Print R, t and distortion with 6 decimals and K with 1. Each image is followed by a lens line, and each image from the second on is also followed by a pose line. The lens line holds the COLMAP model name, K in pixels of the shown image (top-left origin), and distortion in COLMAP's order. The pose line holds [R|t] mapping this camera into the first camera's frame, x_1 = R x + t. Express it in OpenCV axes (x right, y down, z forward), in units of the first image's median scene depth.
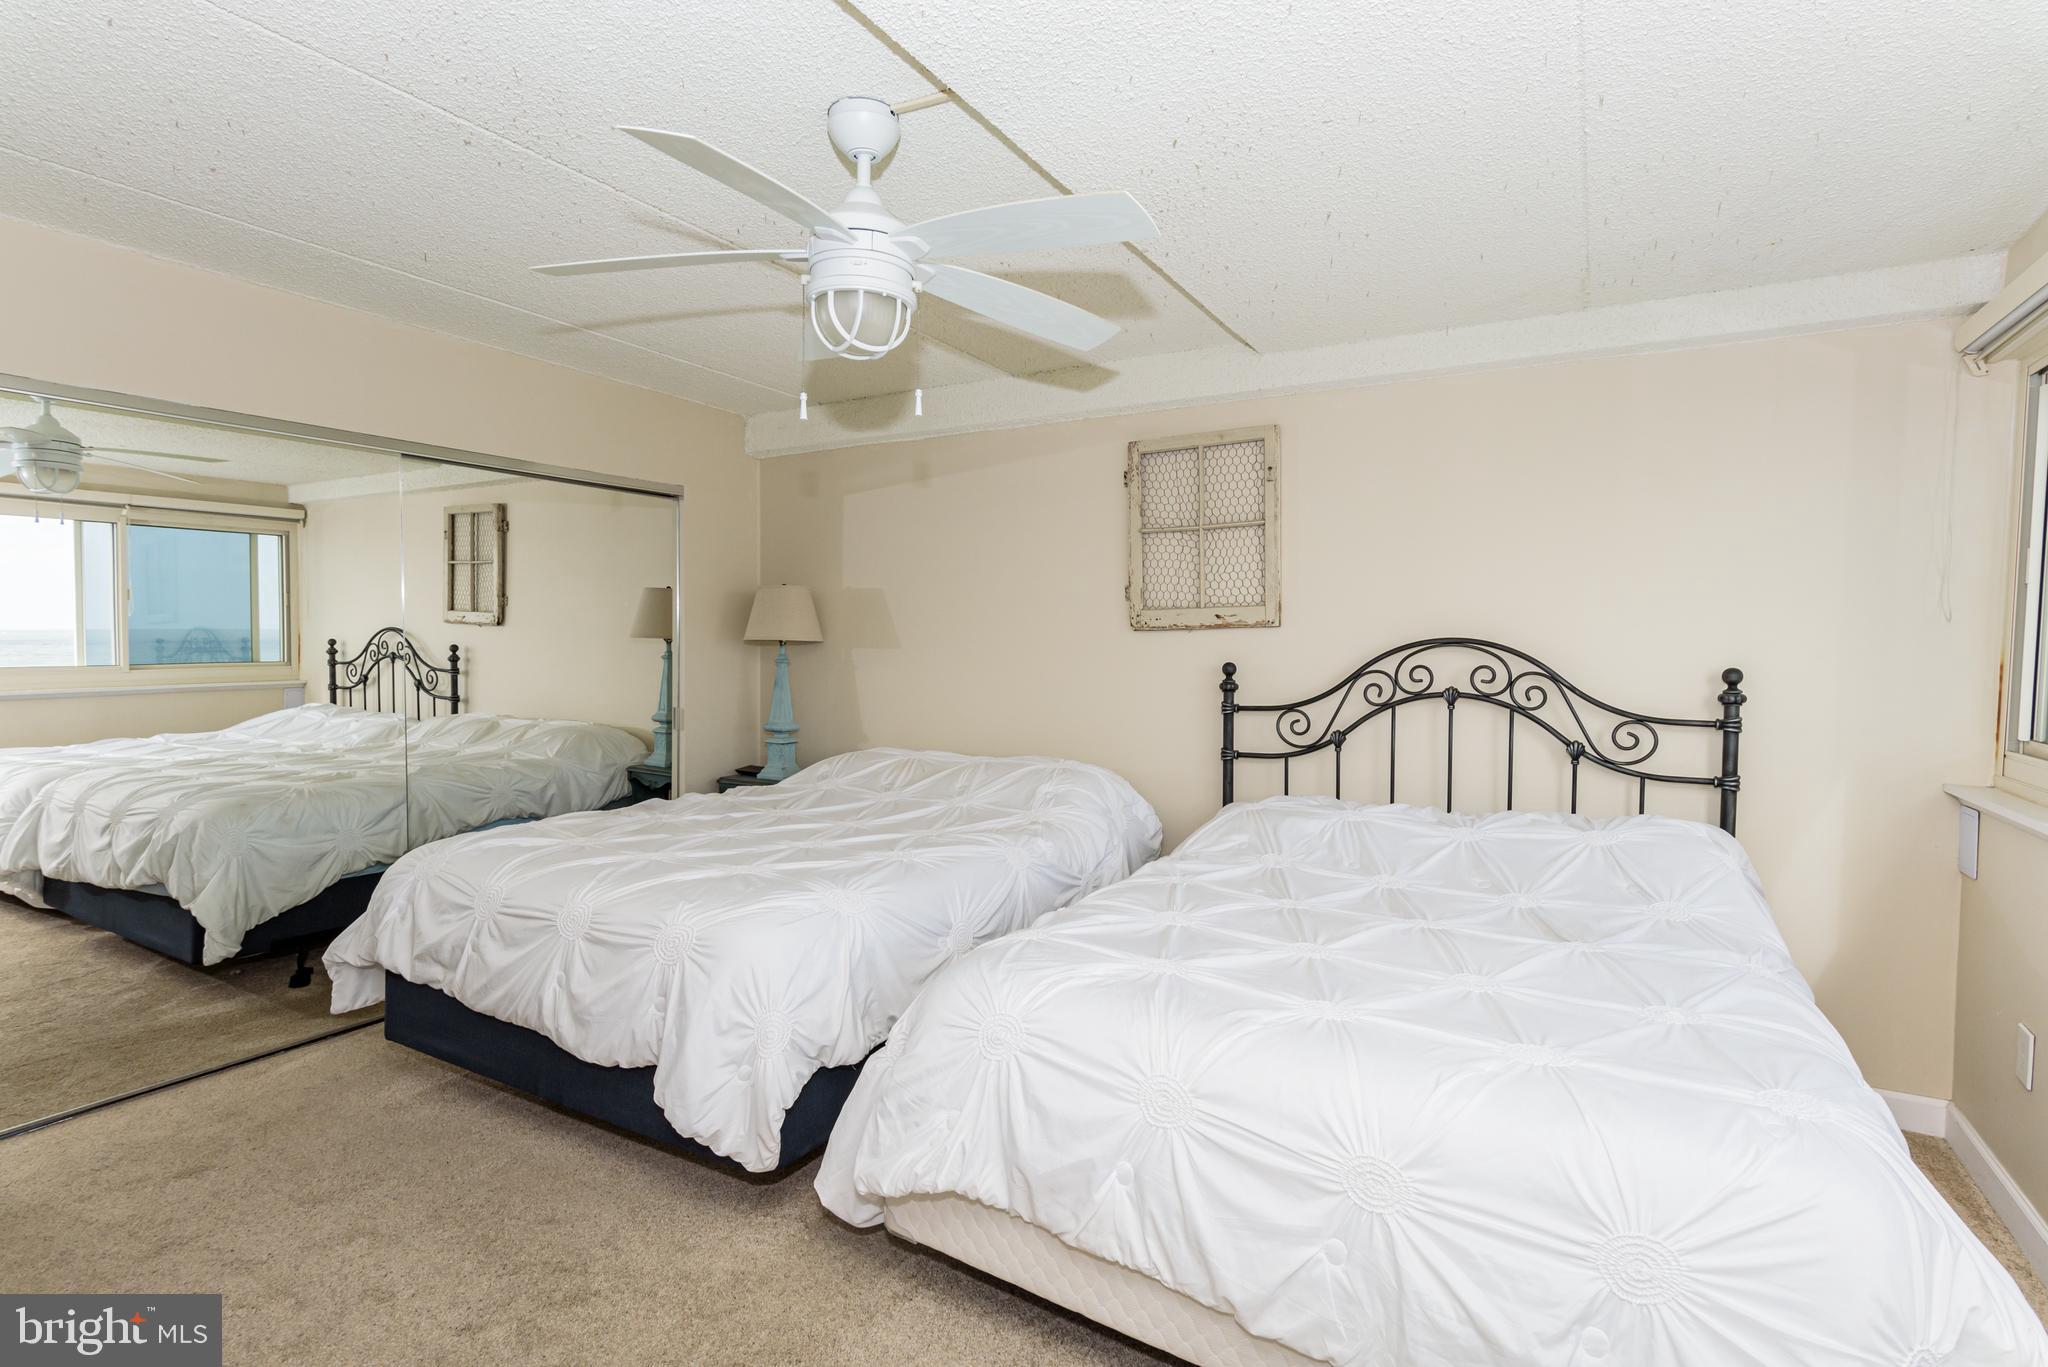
lens RADIAL K [[996.2, 0, 1024.0], [0, 996.2, 683.5], [0, 0, 1]] dist [0.001870, 0.000248]
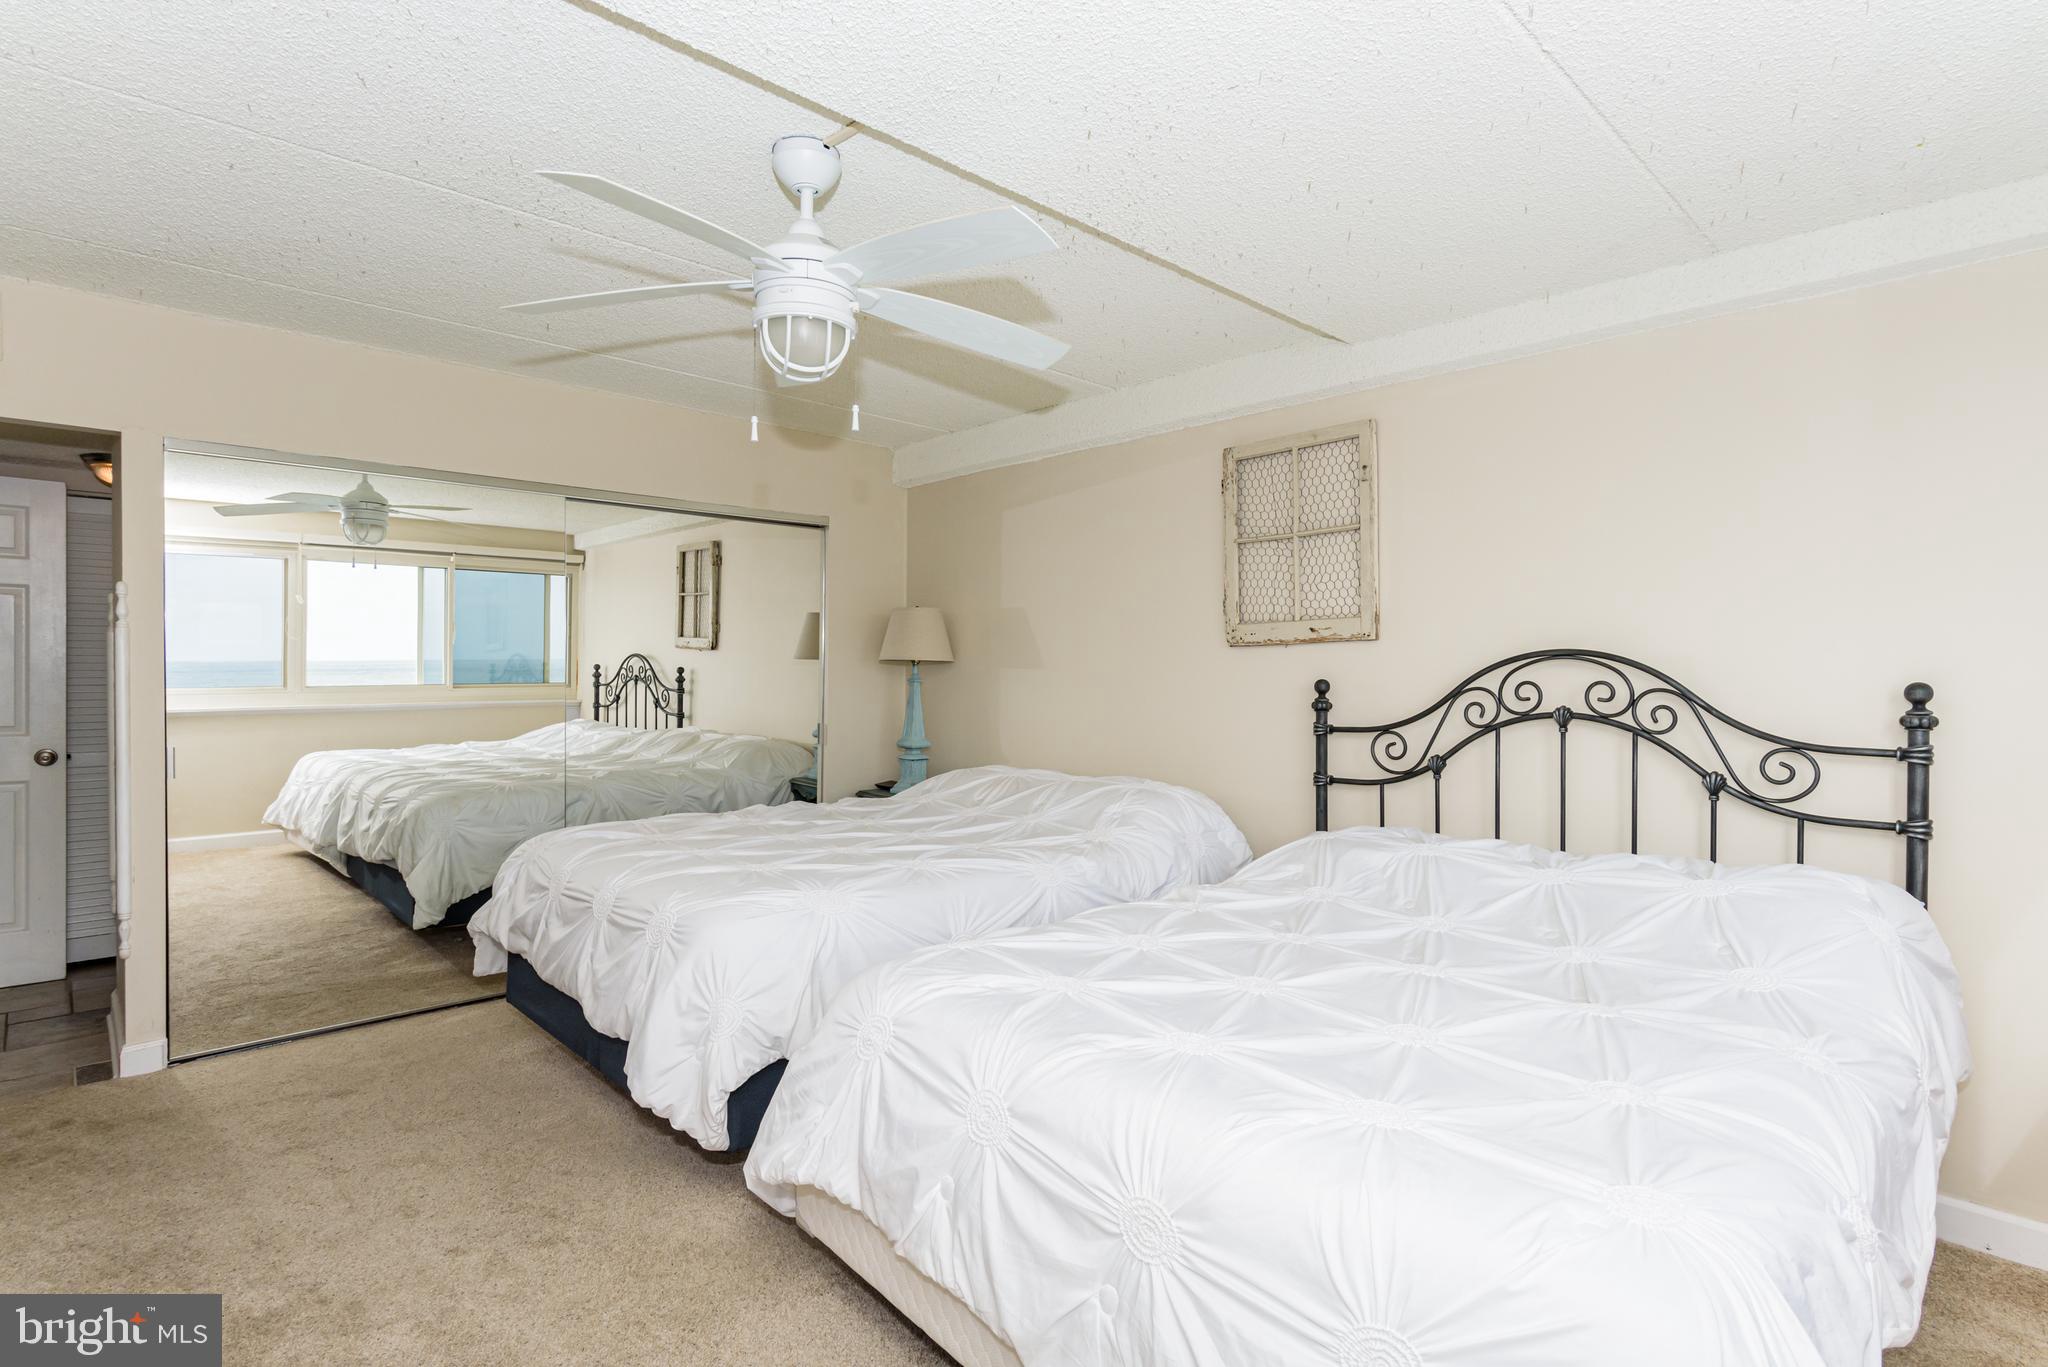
lens RADIAL K [[1008.4, 0, 1022.8], [0, 1008.4, 684.1], [0, 0, 1]] dist [0.002887, -0.000487]
pose [[0.960169, 0.003119, -0.279404, 0.206930], [-0.011458, 0.999536, -0.028217, 0.013169], [0.279186, 0.030294, 0.959759, 0.029091]]
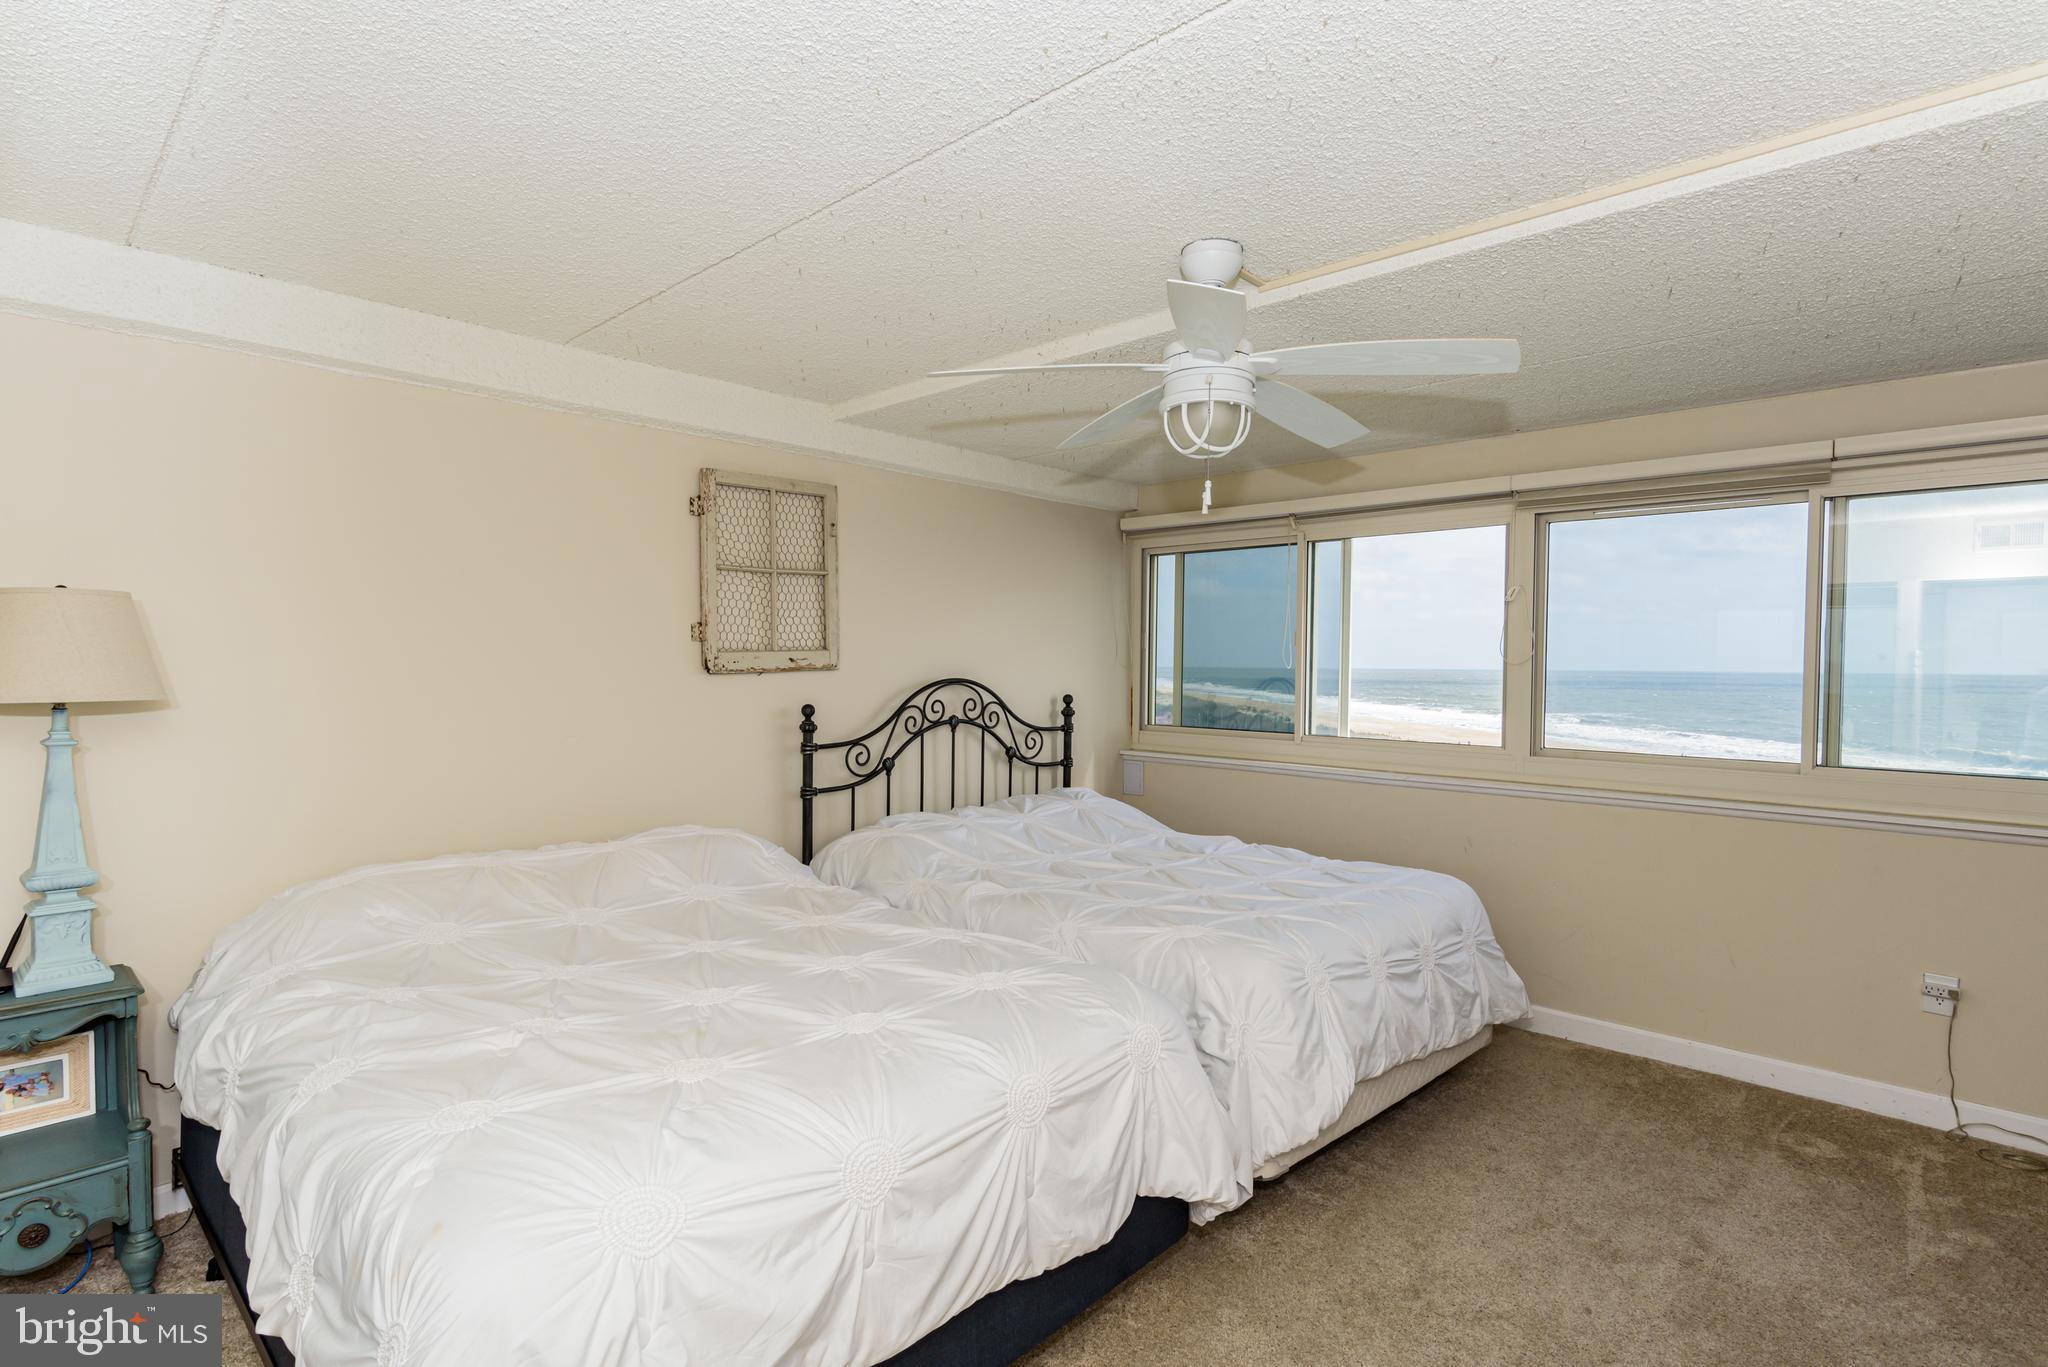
lens RADIAL K [[1014.5, 0, 1011.0], [0, 1014.5, 684.5], [0, 0, 1]] dist [0.003814, -0.000639]
pose [[0.239154, -0.027372, 0.970596, -0.796904], [0.036857, 0.999138, 0.019096, -0.055947], [-0.970282, 0.031206, 0.239957, 0.554963]]
